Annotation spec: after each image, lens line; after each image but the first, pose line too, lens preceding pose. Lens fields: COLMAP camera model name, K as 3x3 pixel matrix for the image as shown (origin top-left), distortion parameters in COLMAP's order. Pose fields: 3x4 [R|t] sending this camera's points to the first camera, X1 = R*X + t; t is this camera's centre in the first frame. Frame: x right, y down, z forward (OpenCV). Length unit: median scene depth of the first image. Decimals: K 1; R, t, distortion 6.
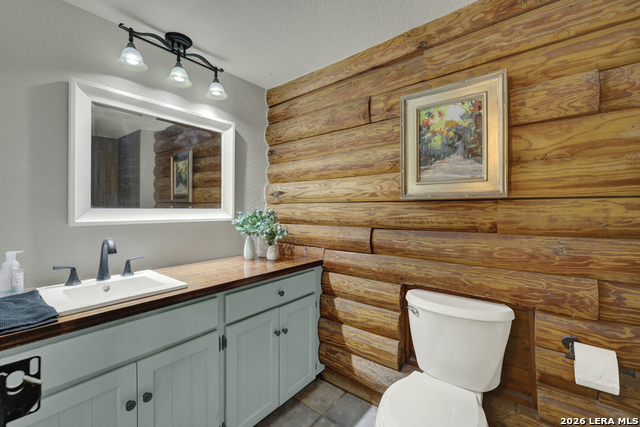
lens RADIAL K [[271.9, 0, 319.9], [0, 271.9, 210.6], [0, 0, 1]] dist [-0.000760, -0.000302]
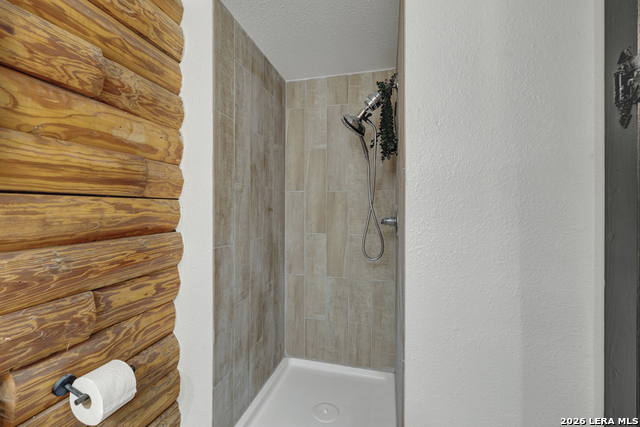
lens RADIAL K [[271.9, 0, 320.8], [0, 271.9, 207.7], [0, 0, 1]] dist [-0.000760, -0.000302]
pose [[-0.407268, 0.001779, 0.913307, -0.062881], [0.002603, 0.999996, -0.000787, -0.006679], [-0.913305, 0.002057, -0.407271, 0.668207]]
